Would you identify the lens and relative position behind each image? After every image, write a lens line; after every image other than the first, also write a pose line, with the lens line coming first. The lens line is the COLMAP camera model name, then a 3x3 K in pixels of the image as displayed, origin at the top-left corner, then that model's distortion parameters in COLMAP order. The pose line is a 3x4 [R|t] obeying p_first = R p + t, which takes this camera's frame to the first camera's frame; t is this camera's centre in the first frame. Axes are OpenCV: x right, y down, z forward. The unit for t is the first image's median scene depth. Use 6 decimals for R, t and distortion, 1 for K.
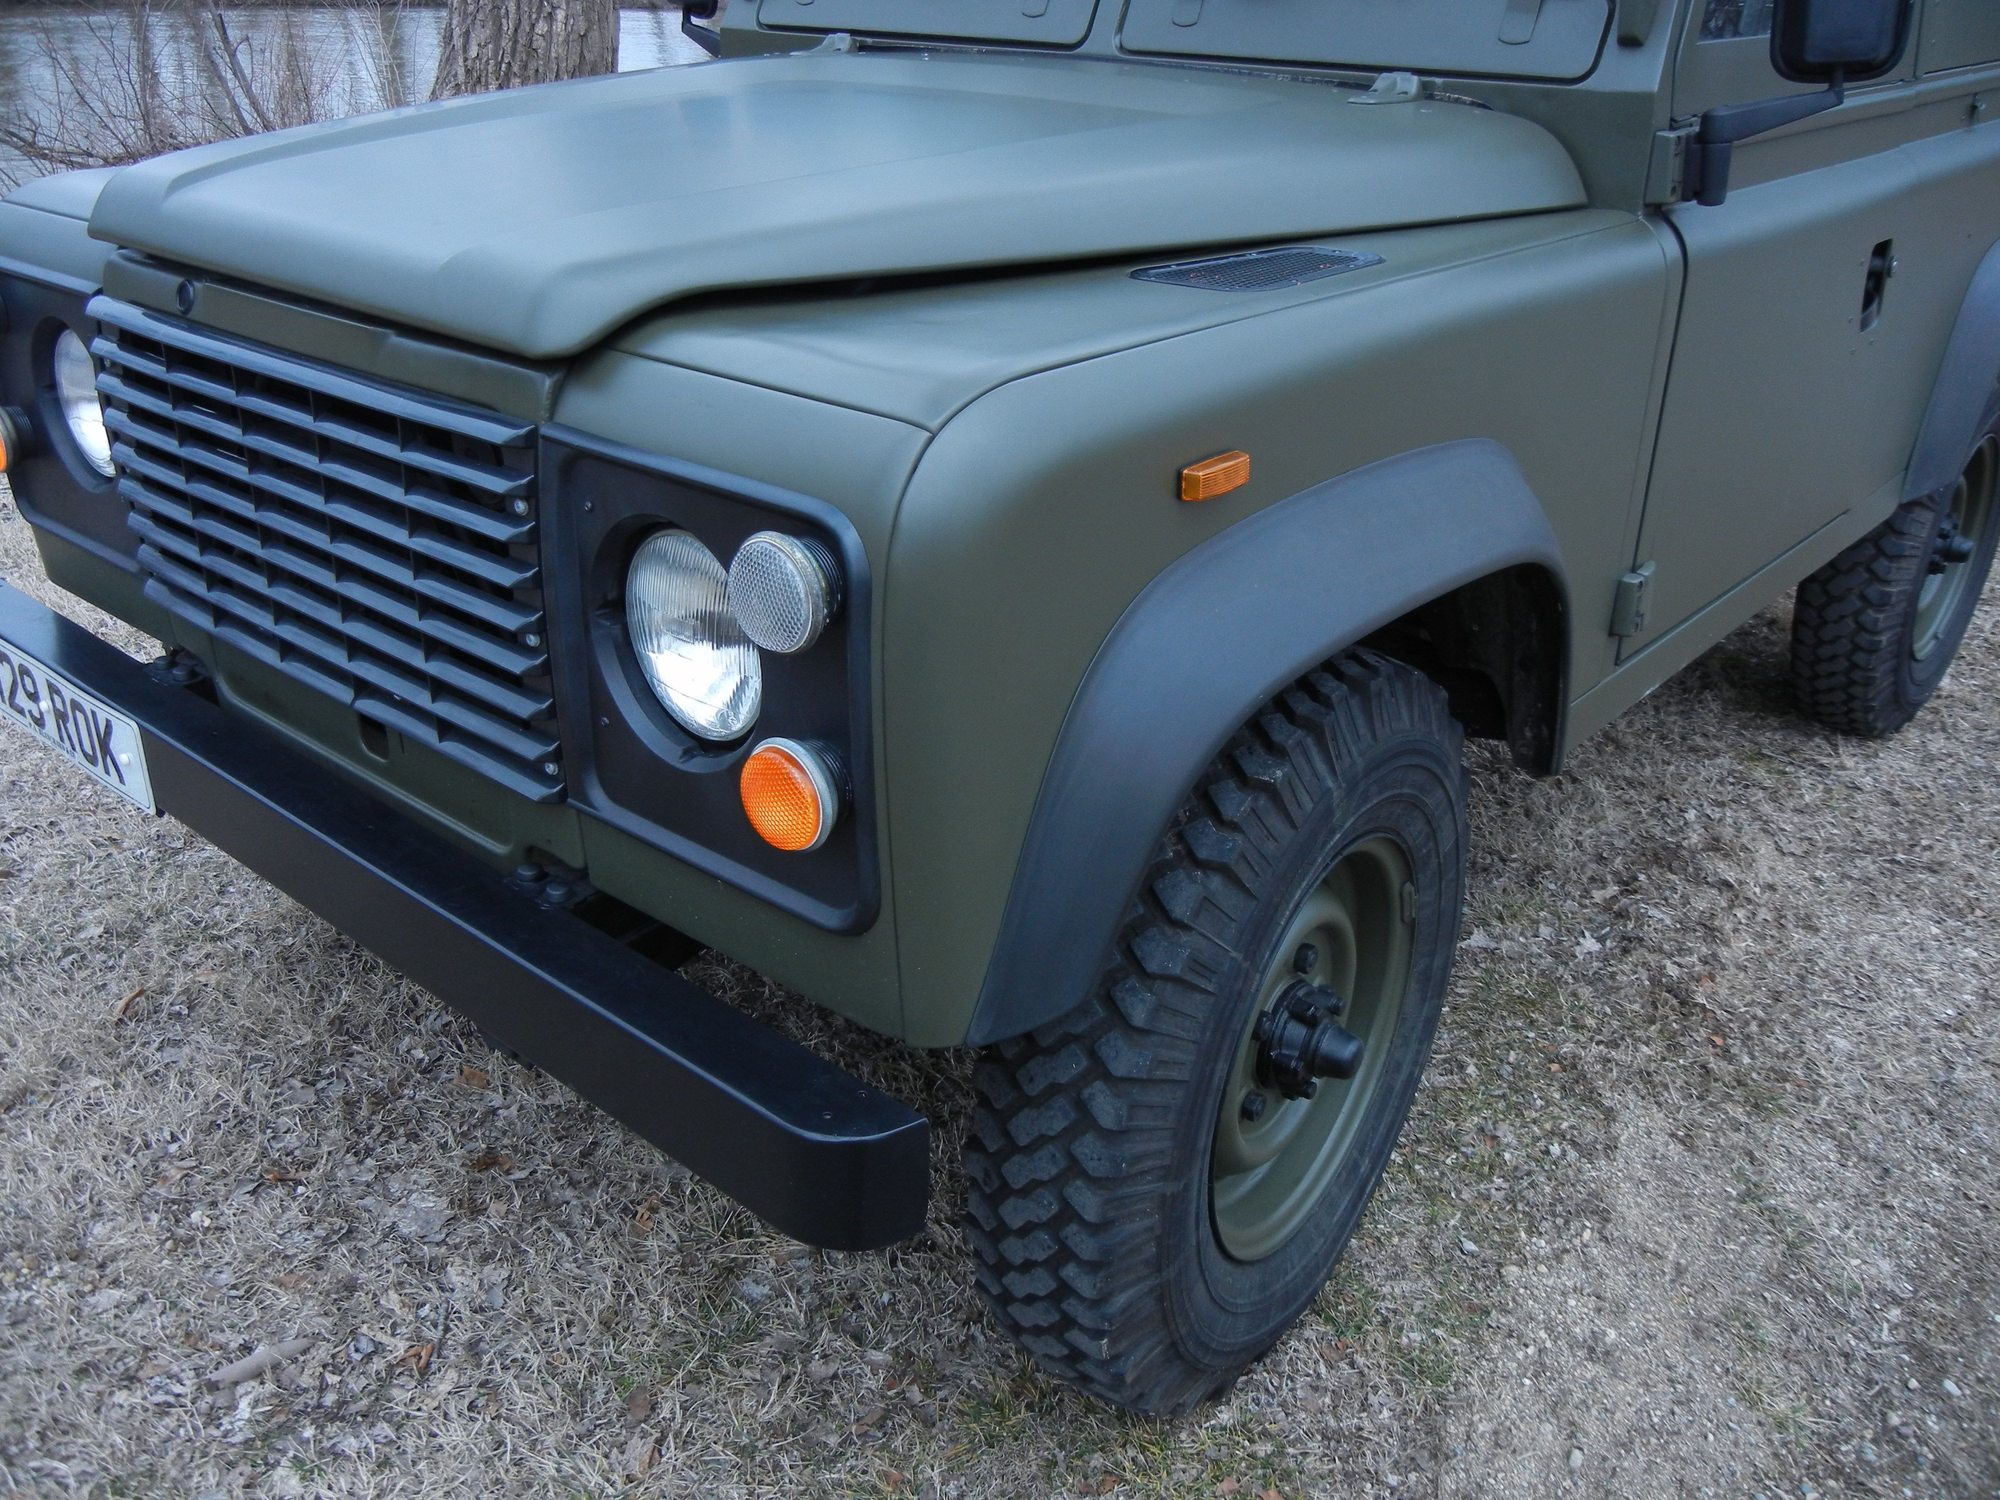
lens RADIAL K [[1736.5, 0, 1000.0], [0, 1736.5, 750.0], [0, 0, 1]] dist [-0.008190, -0.006069]
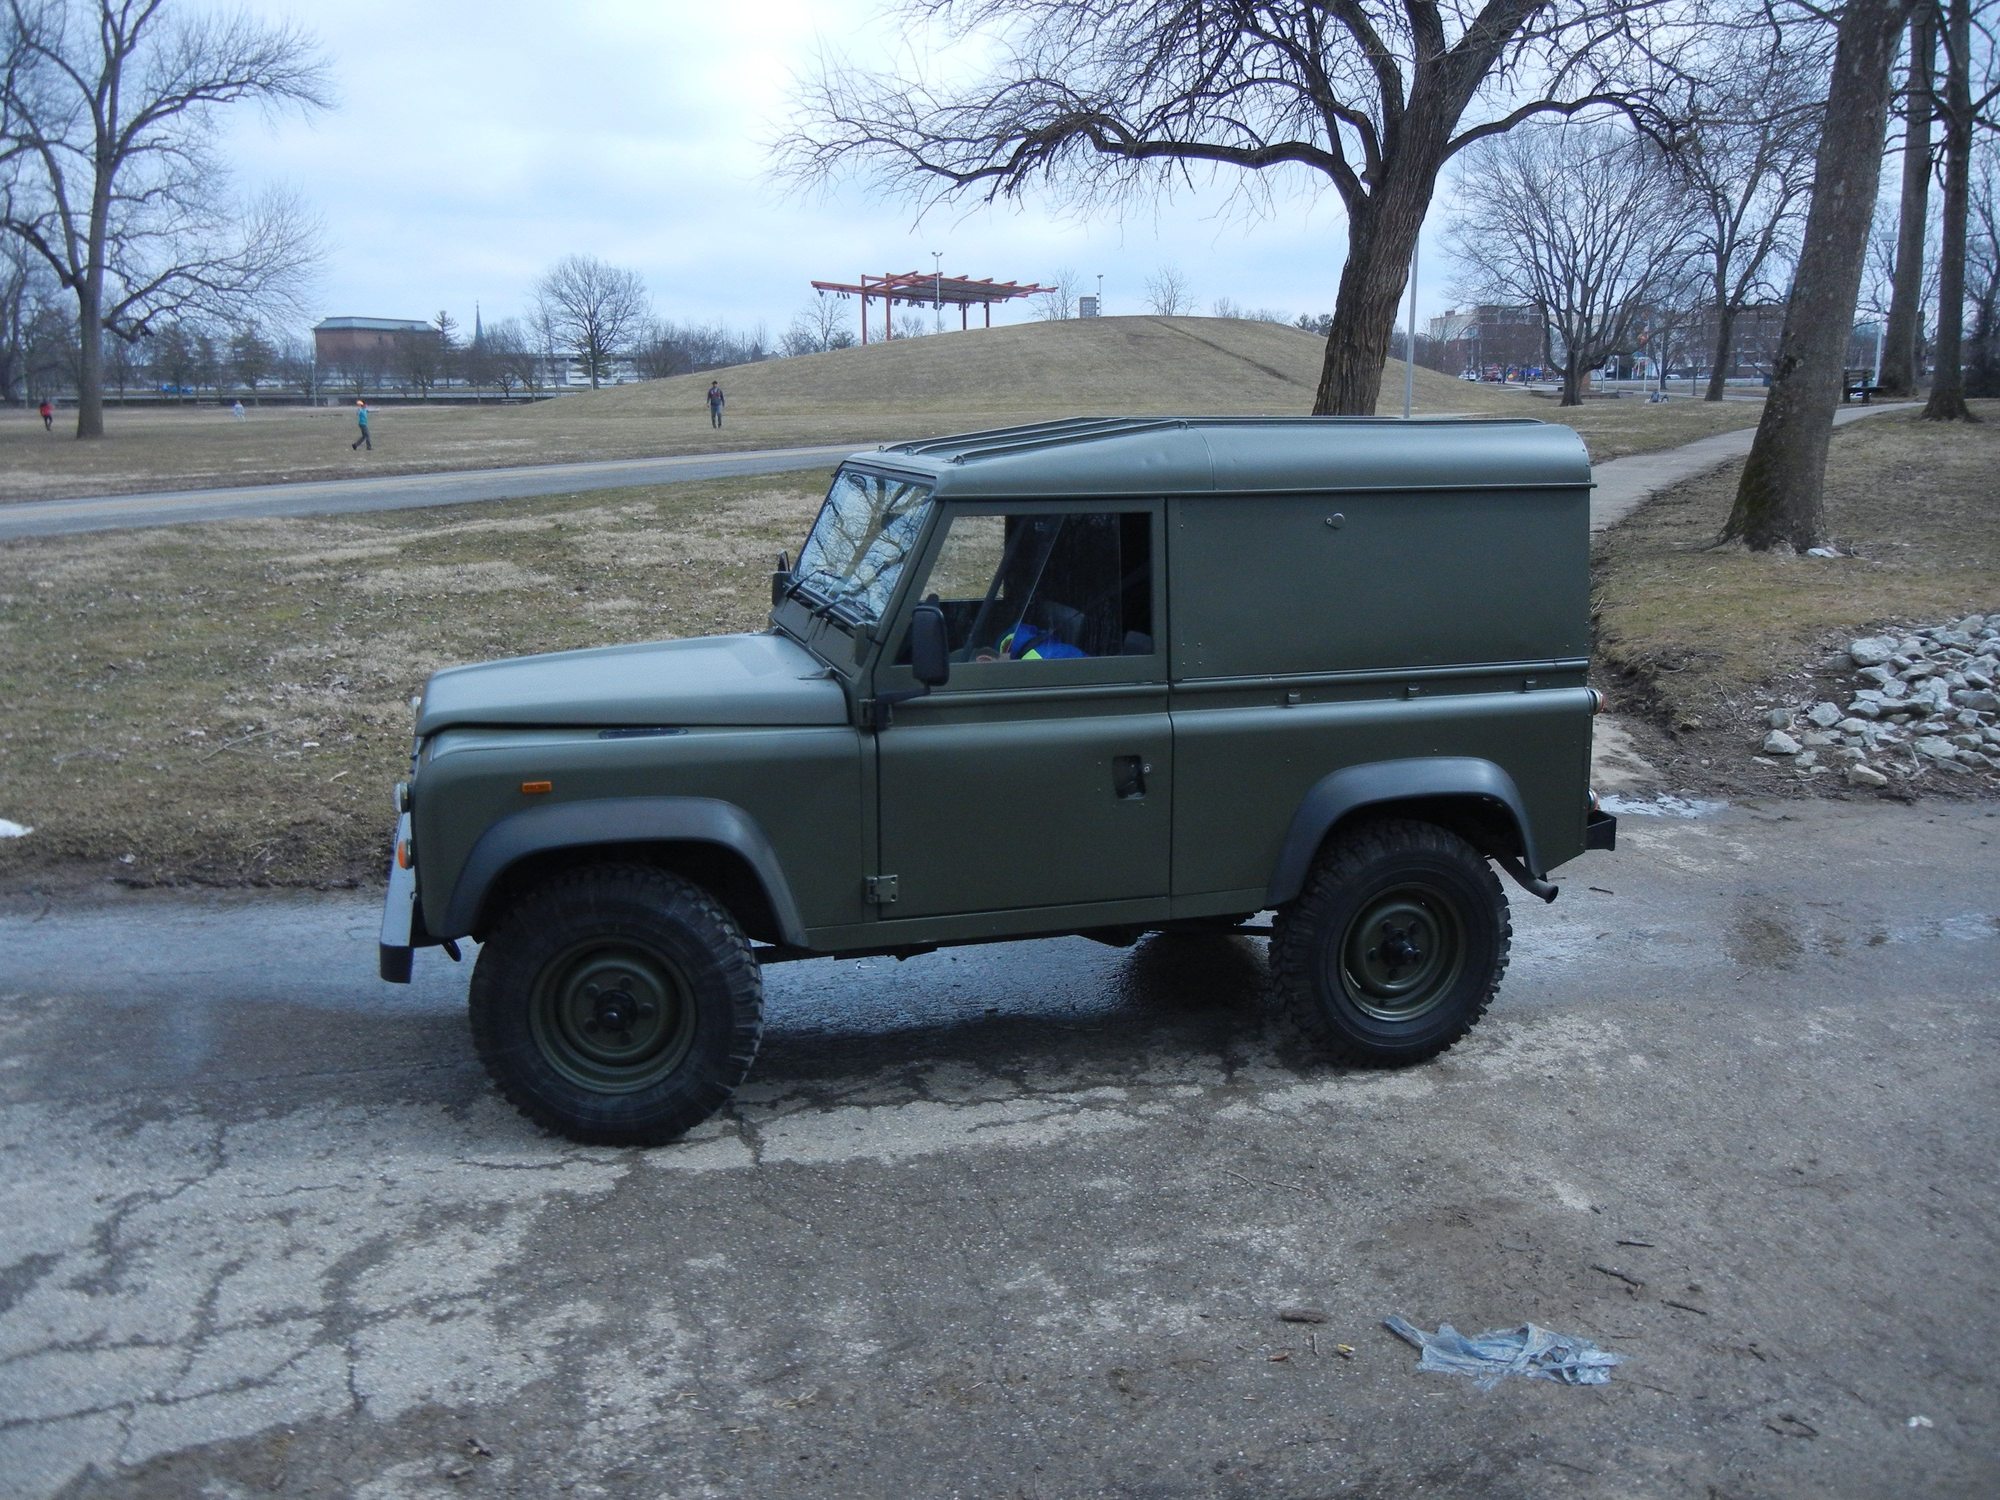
lens RADIAL K [[1695.3, 0, 1000.0], [0, 1695.3, 750.0], [0, 0, 1]] dist [0.004058, 0.002722]
pose [[0.856014, 0.085093, -0.509901, 1.840193], [-0.212853, 0.956885, -0.197648, 0.167895], [0.471098, 0.277723, 0.837219, -0.984963]]
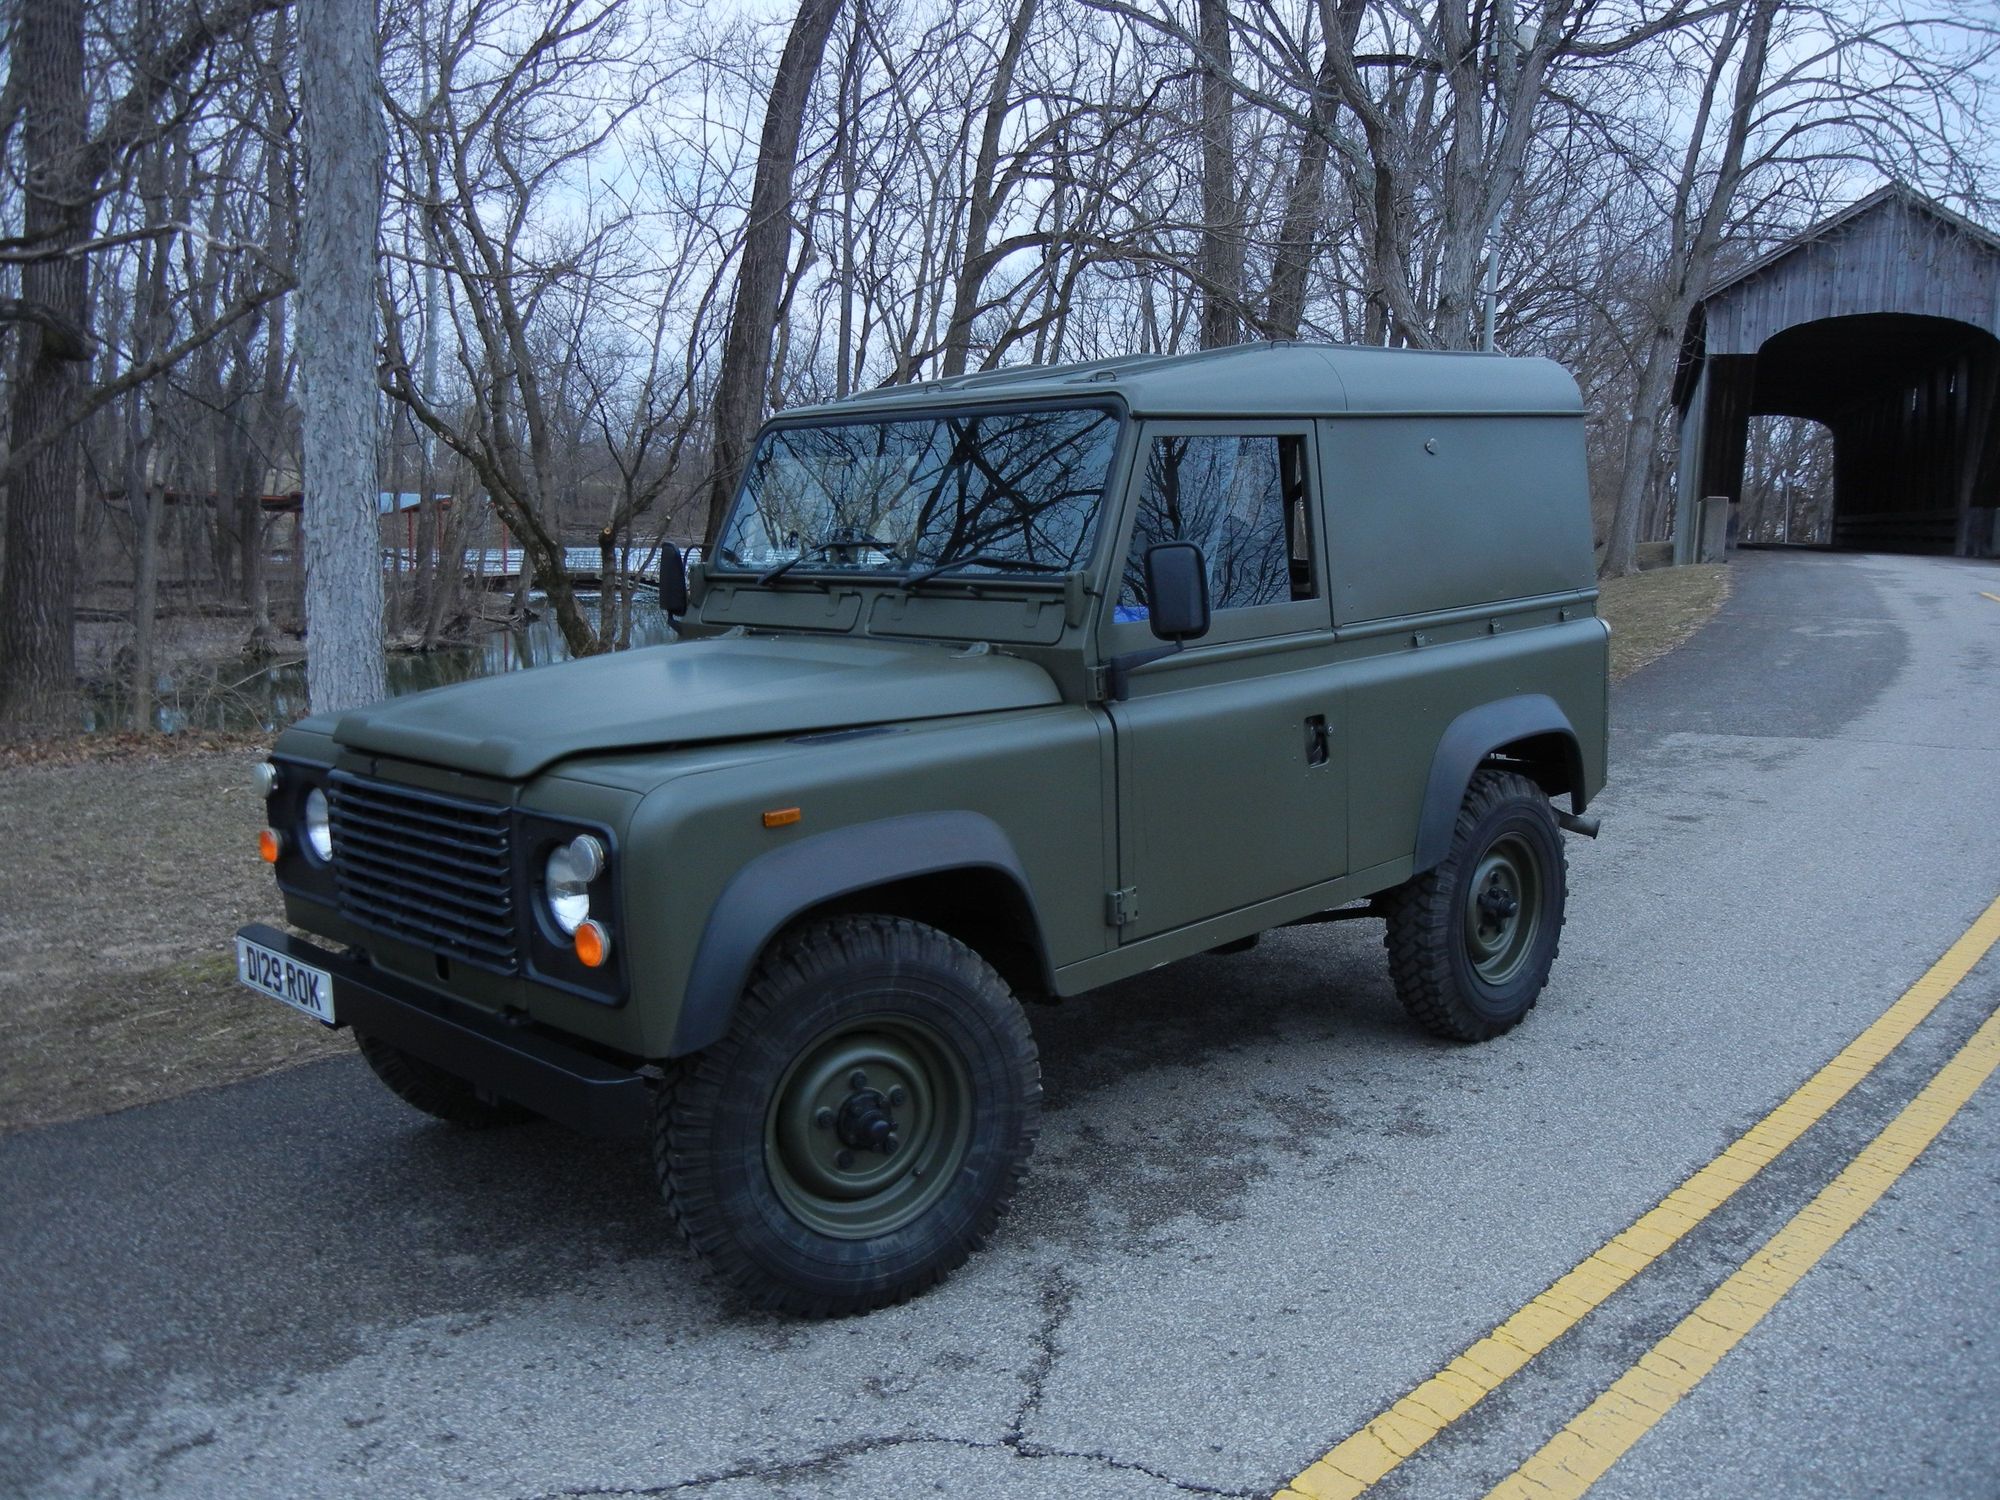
lens RADIAL K [[1695.3, 0, 1000.0], [0, 1695.3, 750.0], [0, 0, 1]] dist [0.004058, 0.002722]
pose [[0.996473, -0.029996, -0.078370, 0.428662], [0.006700, 0.959389, -0.282008, 0.292512], [0.083647, 0.280488, 0.956206, -0.871838]]
